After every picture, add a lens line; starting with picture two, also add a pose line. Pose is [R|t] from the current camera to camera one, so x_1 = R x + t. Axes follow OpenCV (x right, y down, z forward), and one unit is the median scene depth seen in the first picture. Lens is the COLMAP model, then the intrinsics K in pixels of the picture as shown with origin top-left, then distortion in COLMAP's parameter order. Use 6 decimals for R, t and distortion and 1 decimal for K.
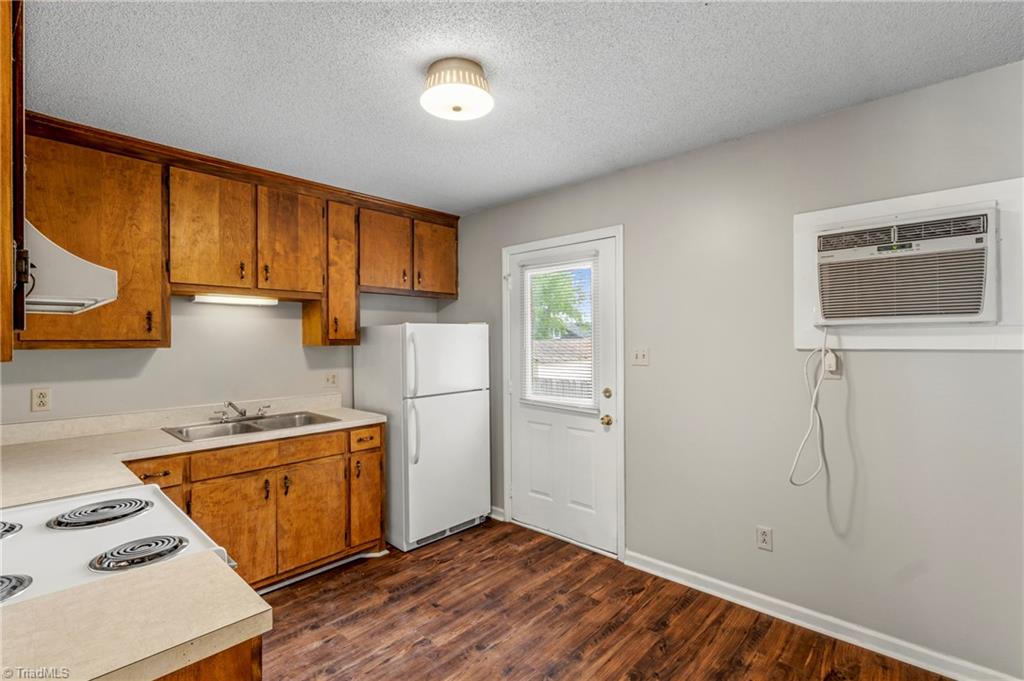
lens RADIAL K [[472.6, 0, 511.8], [0, 472.6, 337.6], [0, 0, 1]] dist [-0.000070, -0.001375]
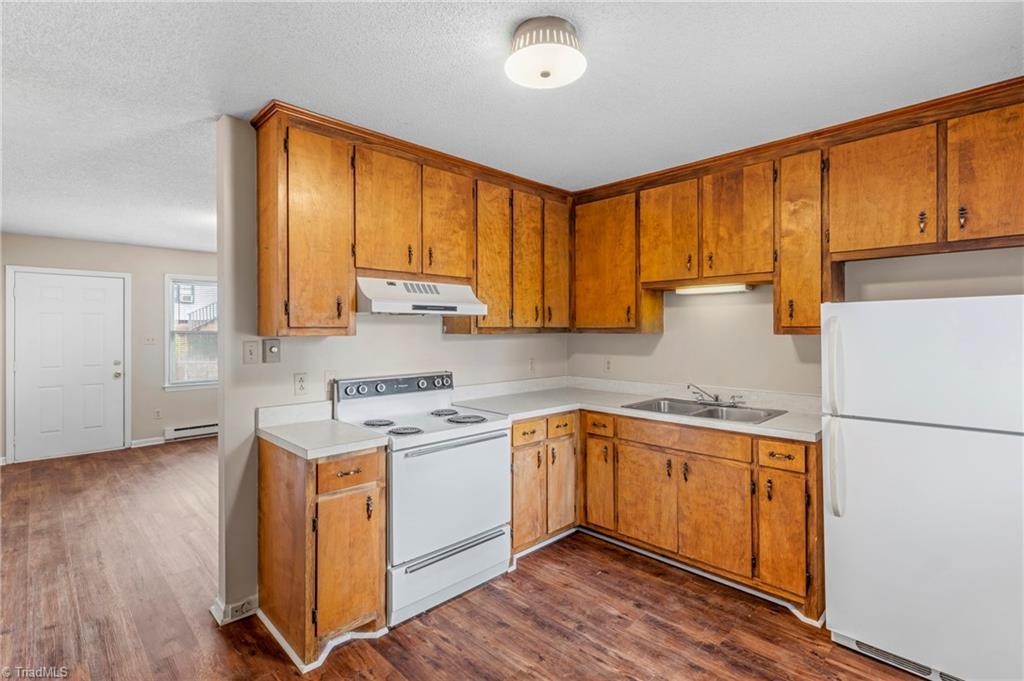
lens RADIAL K [[472.6, 0, 508.8], [0, 472.6, 333.1], [0, 0, 1]] dist [-0.000070, -0.001375]
pose [[-0.040445, 0.012034, -0.999109, 0.572248], [0.006260, 0.999911, 0.011790, 0.002233], [0.999162, -0.005778, -0.040517, 0.700906]]
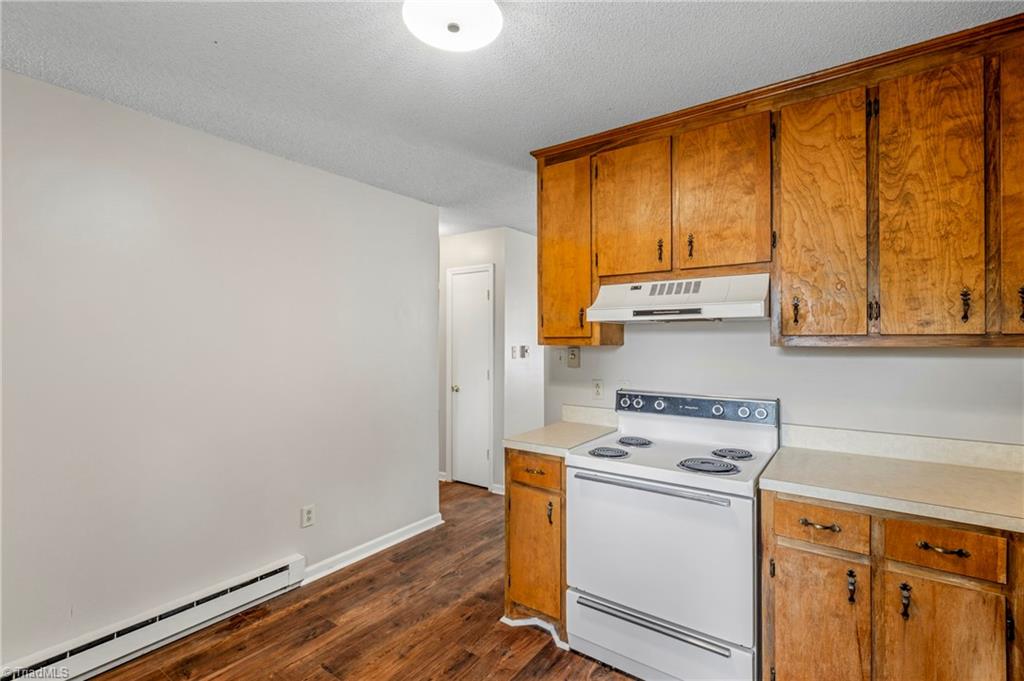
lens RADIAL K [[472.6, 0, 527.0], [0, 472.6, 340.0], [0, 0, 1]] dist [-0.000070, -0.001375]
pose [[-0.988871, 0.007451, -0.148588, -0.080787], [0.007840, 0.999967, -0.002033, 0.006518], [0.148568, -0.003175, -0.988897, 1.263148]]
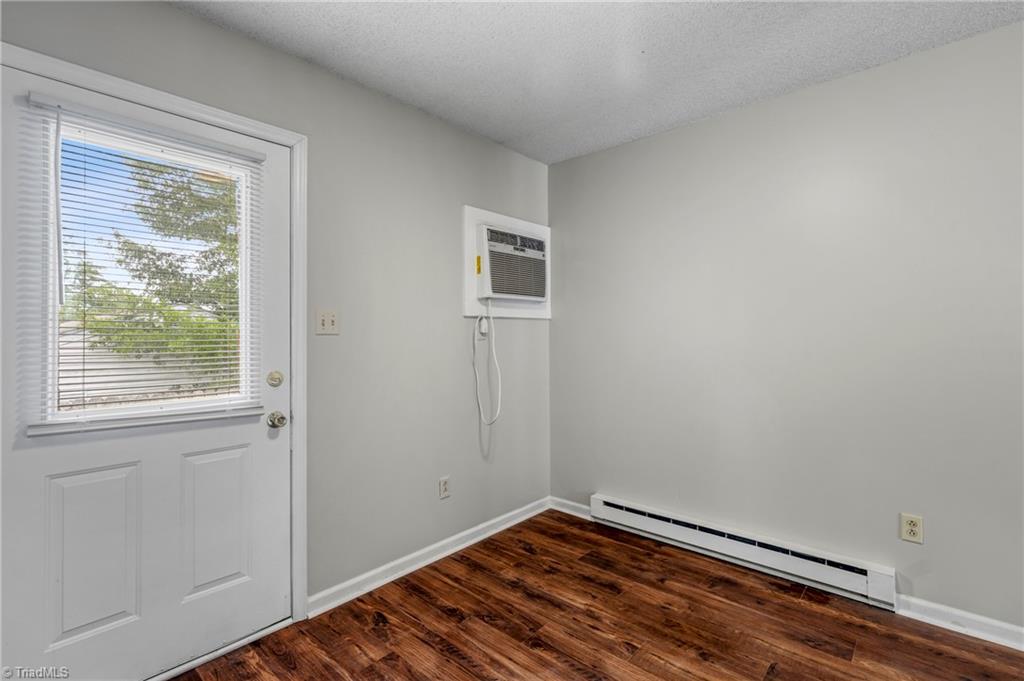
lens RADIAL K [[472.6, 0, 507.1], [0, 472.6, 332.4], [0, 0, 1]] dist [-0.000070, -0.001375]
pose [[-0.011456, 0.019478, 0.999745, -0.541435], [0.006890, 0.999788, -0.019400, 0.080895], [-0.999911, 0.006666, -0.011588, 0.815633]]
